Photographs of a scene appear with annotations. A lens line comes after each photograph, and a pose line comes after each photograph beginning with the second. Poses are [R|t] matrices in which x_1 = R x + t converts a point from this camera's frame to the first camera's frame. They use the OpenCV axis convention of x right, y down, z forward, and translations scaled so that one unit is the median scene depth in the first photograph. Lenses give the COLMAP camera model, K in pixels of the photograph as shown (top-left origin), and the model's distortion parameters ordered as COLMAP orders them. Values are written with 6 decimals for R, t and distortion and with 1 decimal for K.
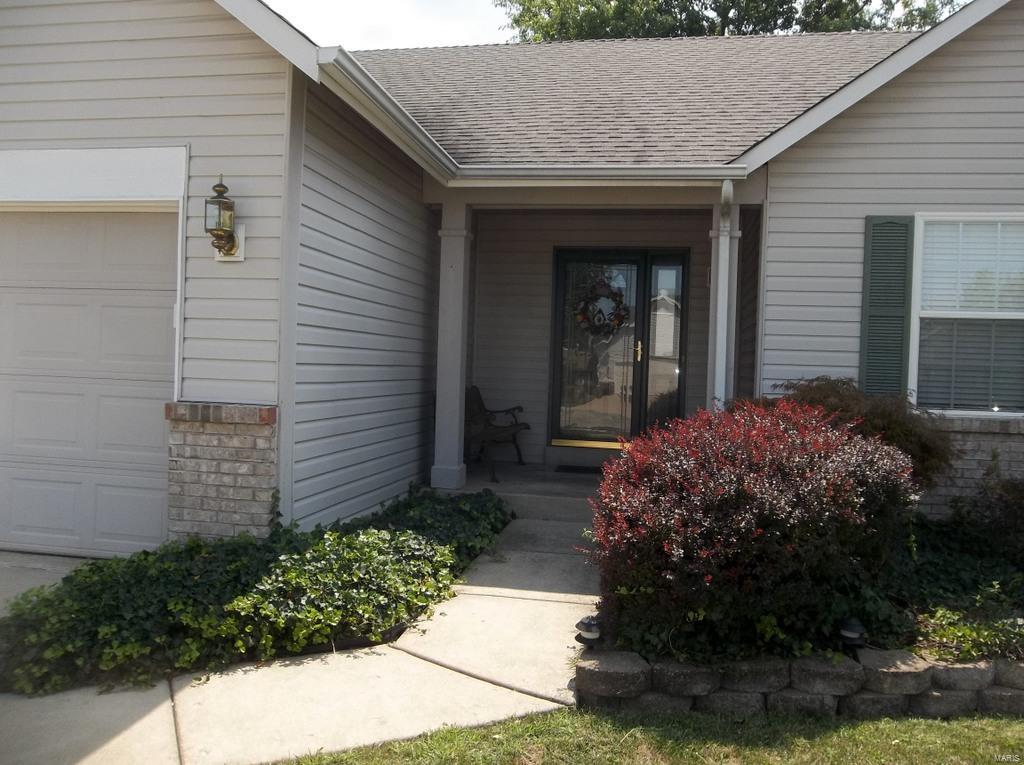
lens RADIAL K [[807.9, 0, 512.0], [0, 807.9, 382.5], [0, 0, 1]] dist [-0.053070, 0.012149]
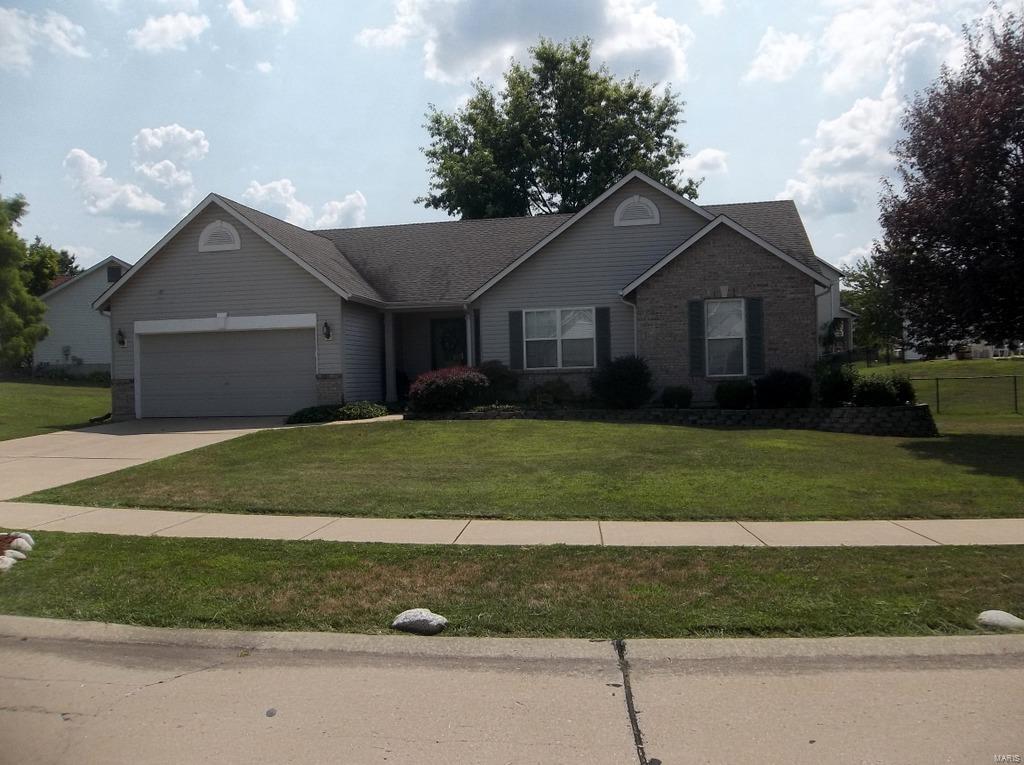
lens RADIAL K [[807.9, 0, 512.0], [0, 807.9, 382.5], [0, 0, 1]] dist [-0.053070, 0.012149]
pose [[0.998229, -0.059249, -0.005329, 0.610838], [0.059173, 0.998156, -0.013539, 0.181609], [0.006122, 0.013200, 0.999894, -3.178383]]
